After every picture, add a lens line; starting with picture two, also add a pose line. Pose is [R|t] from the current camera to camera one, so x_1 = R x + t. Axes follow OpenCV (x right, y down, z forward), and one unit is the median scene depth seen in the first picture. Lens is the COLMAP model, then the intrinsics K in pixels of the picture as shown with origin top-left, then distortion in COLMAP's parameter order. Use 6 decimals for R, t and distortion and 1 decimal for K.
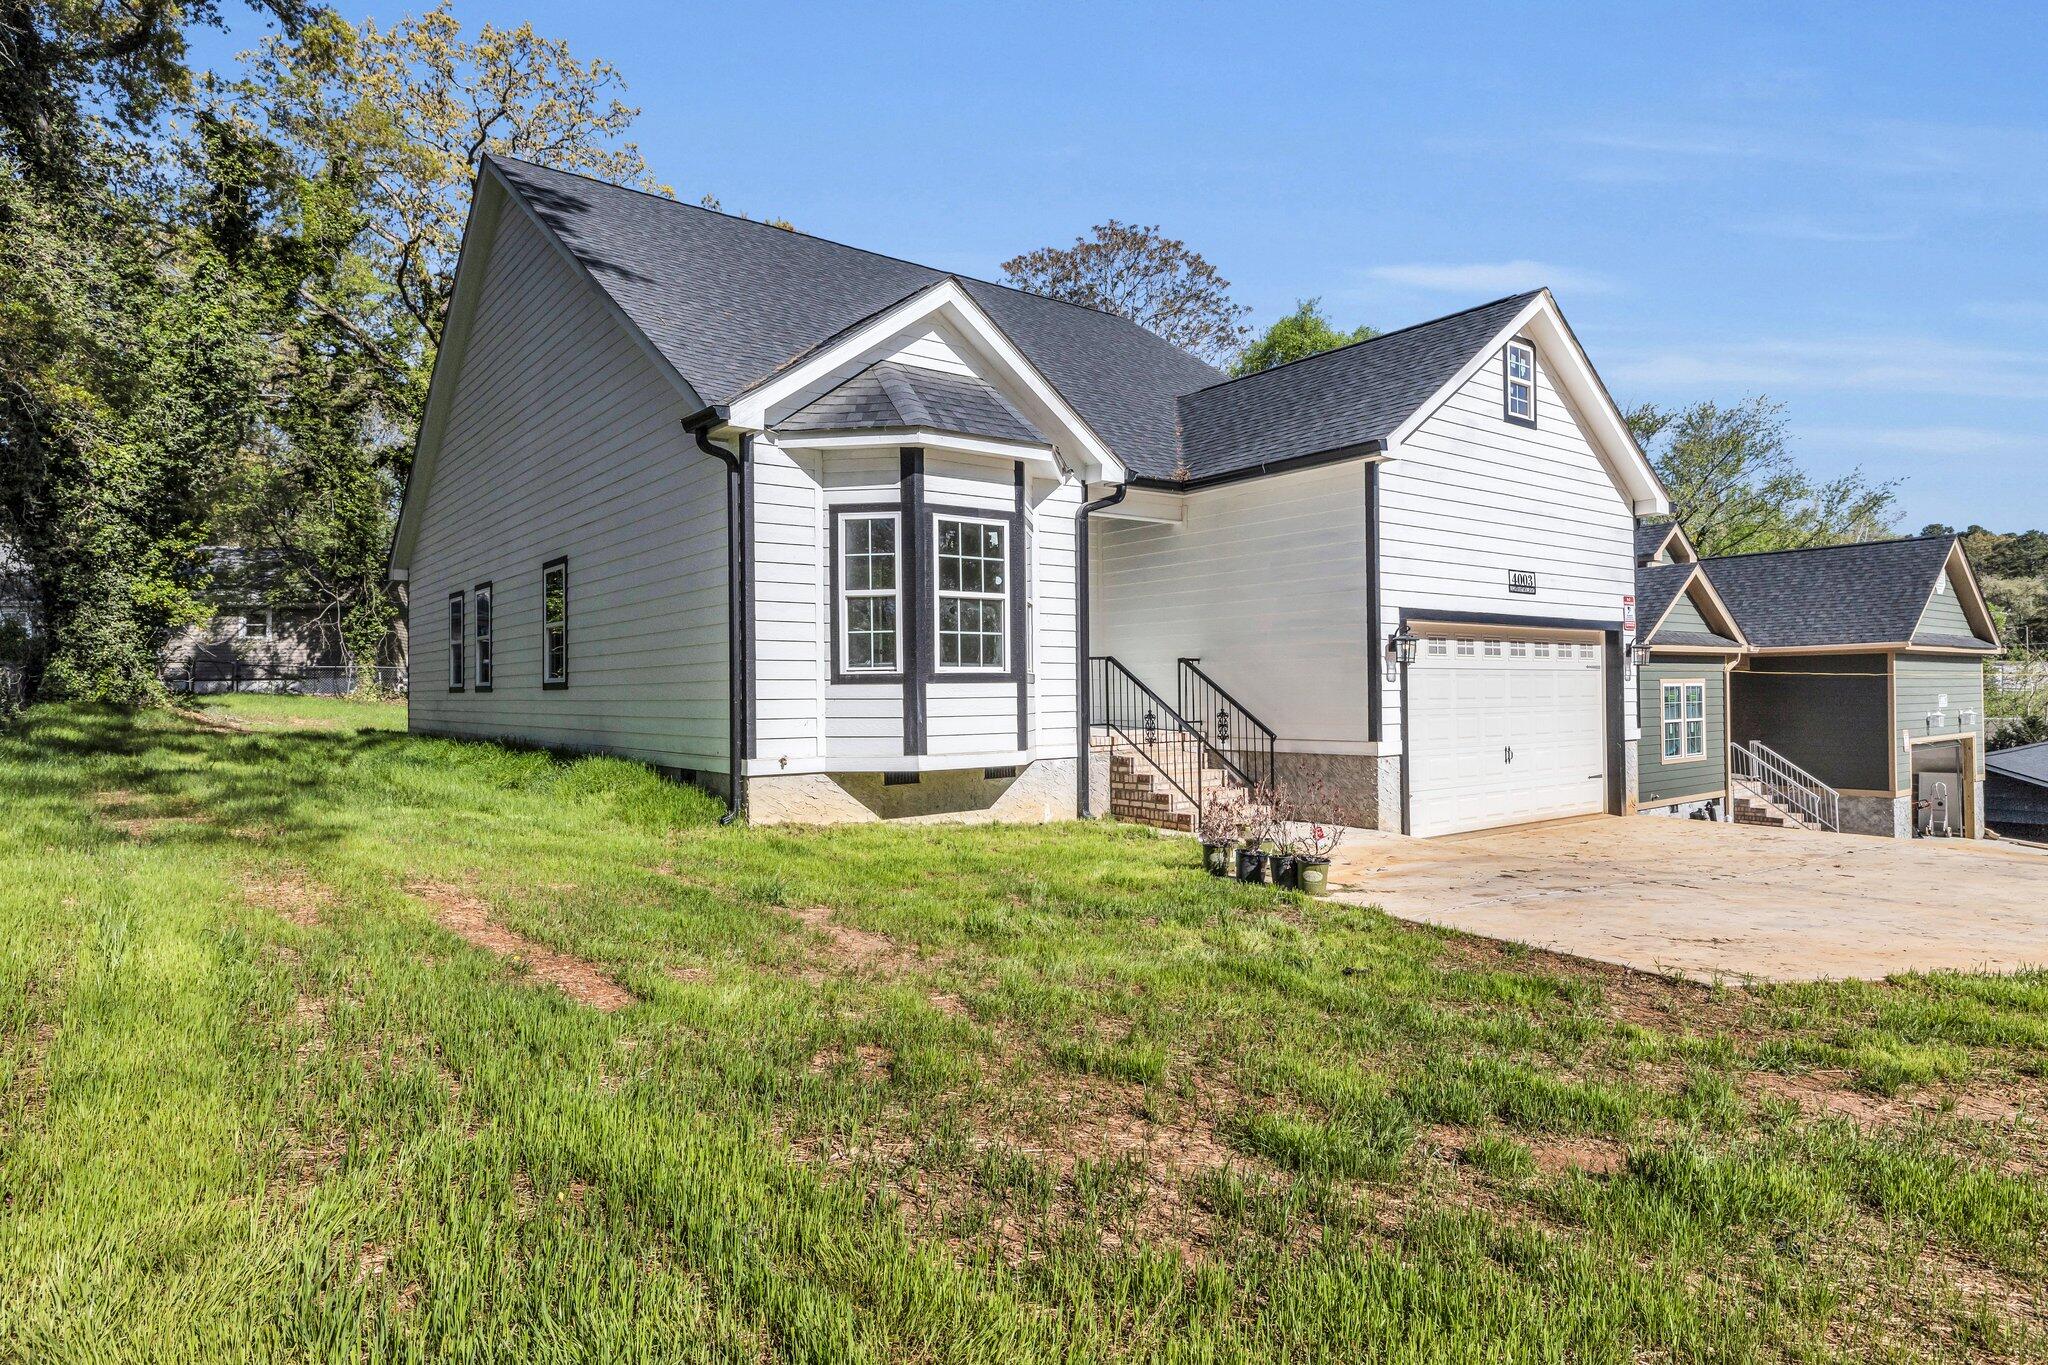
lens RADIAL K [[1160.9, 0, 1022.1], [0, 1160.9, 683.9], [0, 0, 1]] dist [0.003676, 0.000095]
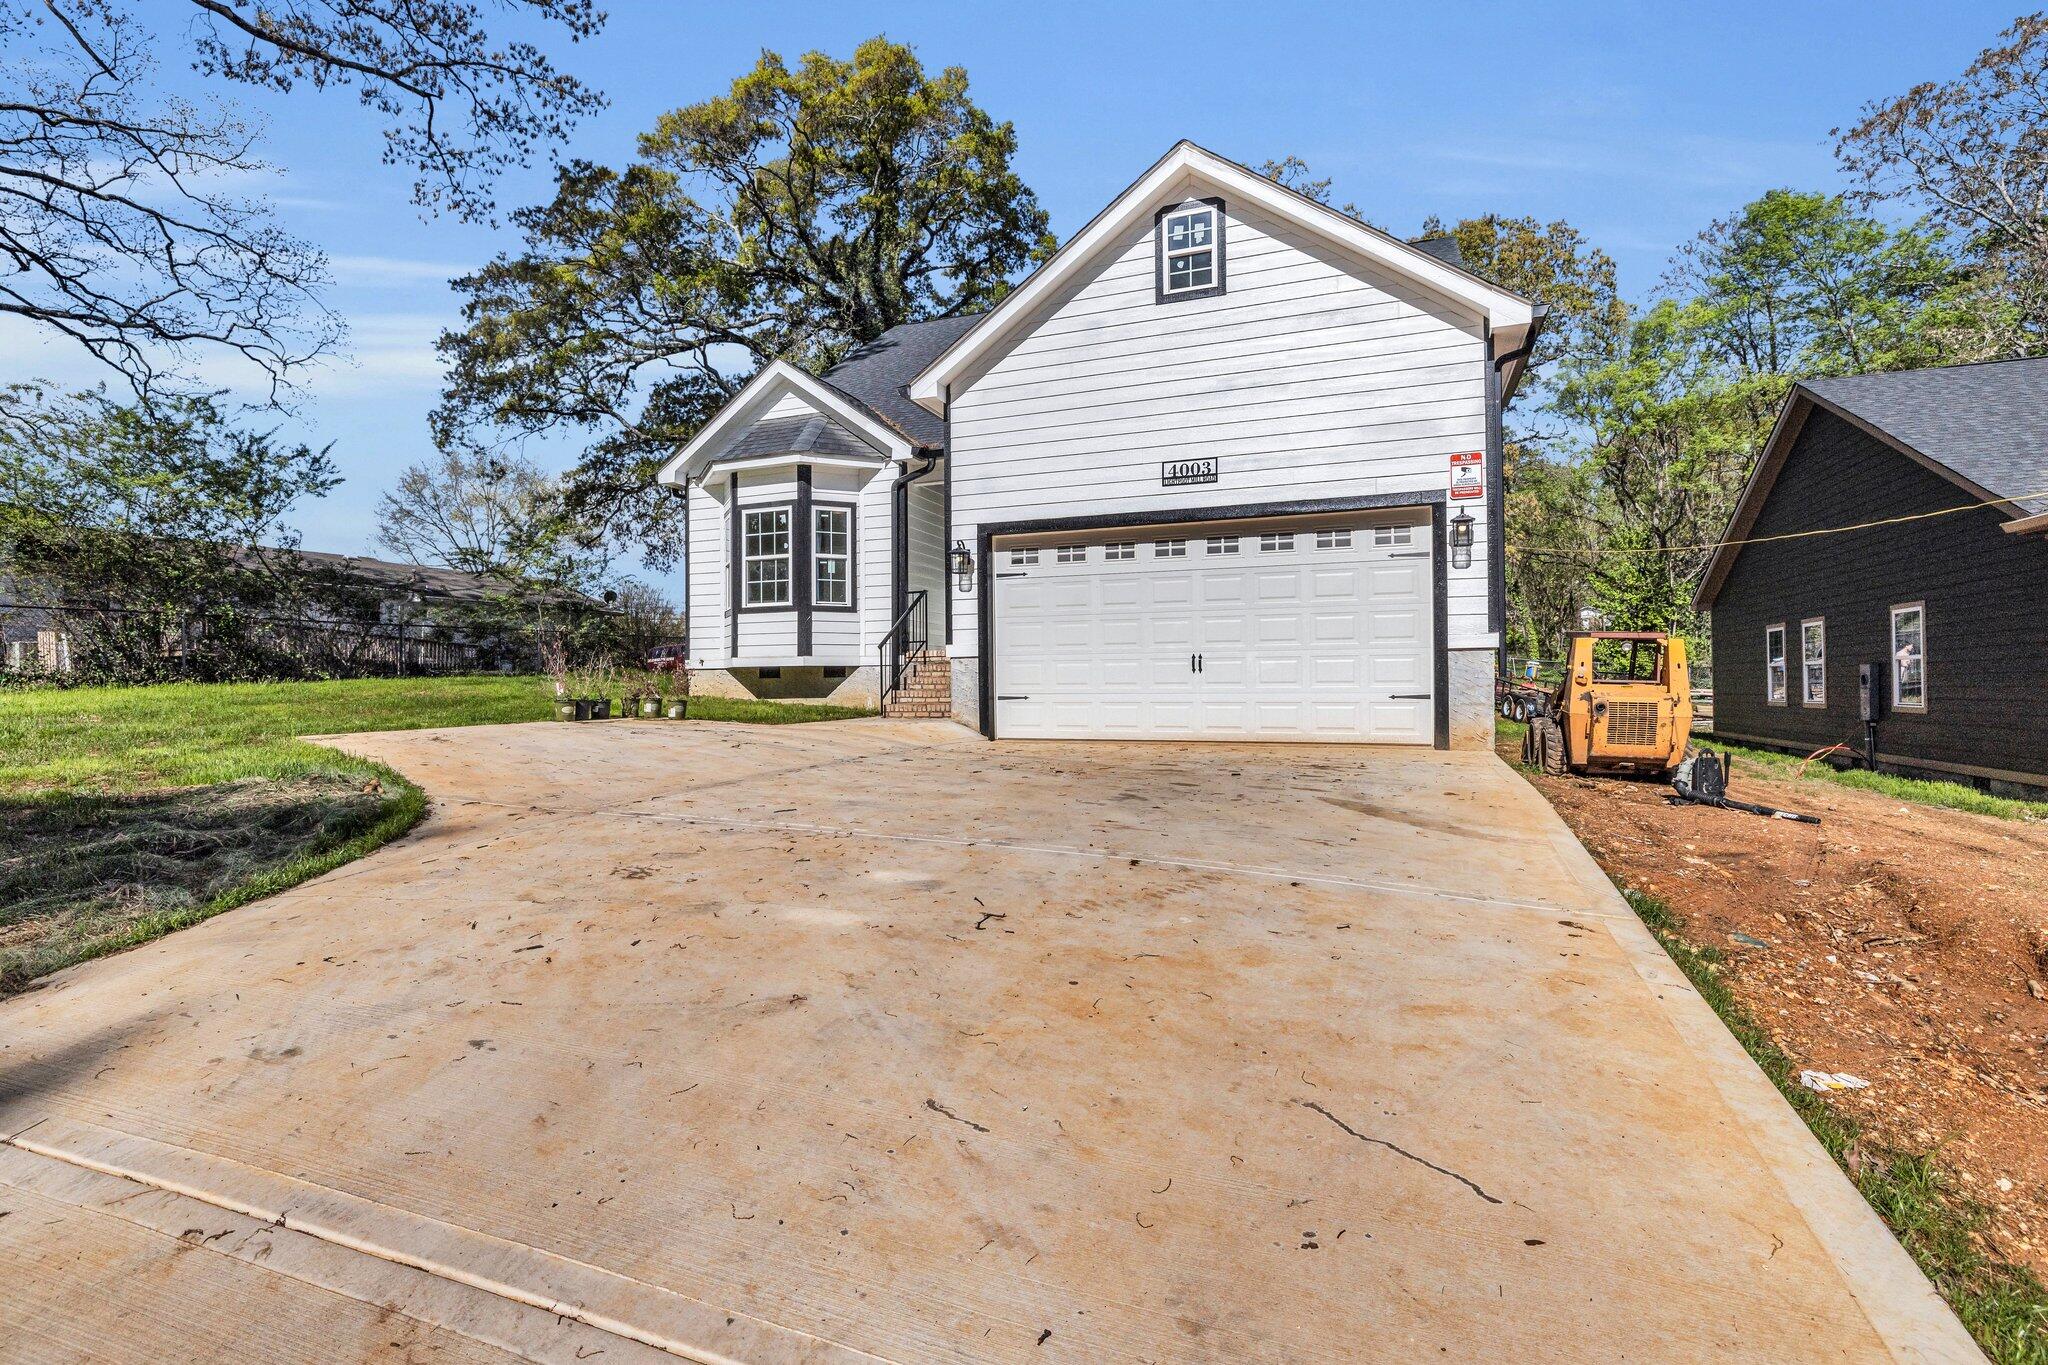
lens RADIAL K [[984.1, 0, 1016.1], [0, 984.1, 682.0], [0, 0, 1]] dist [-0.000067, -0.000011]
pose [[0.496327, -0.000119, -0.868135, 1.179257], [0.006493, 0.999973, 0.003575, 0.083323], [0.868111, -0.007411, 0.496314, 0.571975]]
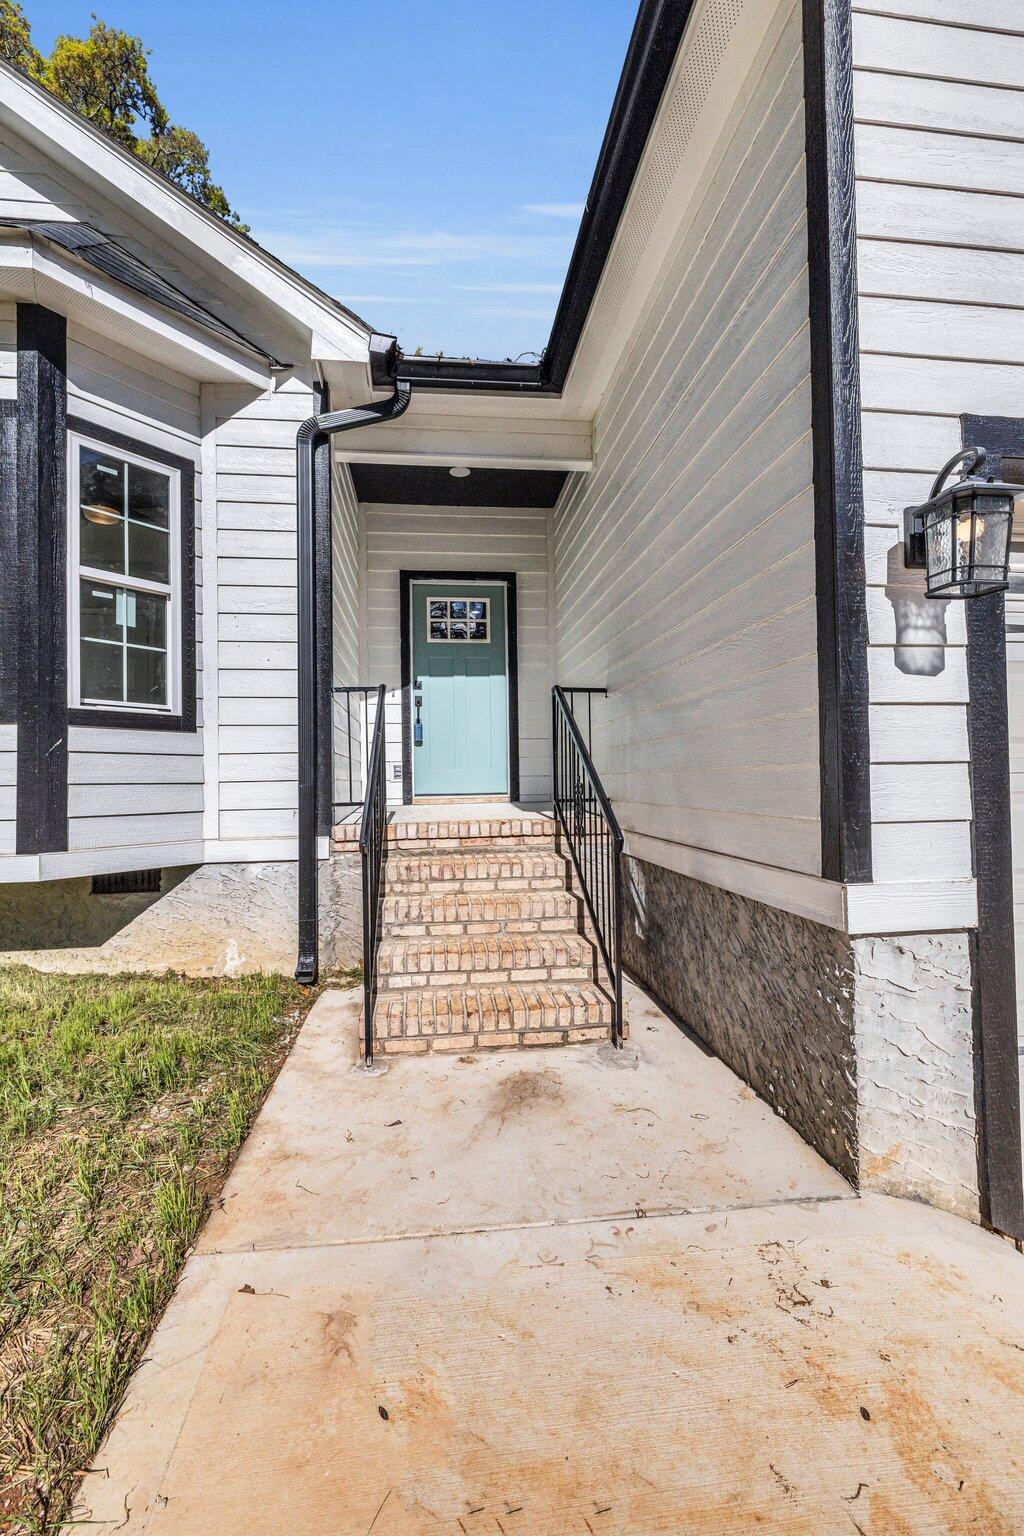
lens RADIAL K [[649.2, 0, 514.7], [0, 649.2, 769.3], [0, 0, 1]] dist [0.000412, -0.000002]
pose [[0.853062, -0.012217, -0.521666, 0.318248], [0.008608, 0.999919, -0.009341, 0.022784], [0.521738, 0.003478, 0.853099, 0.815776]]
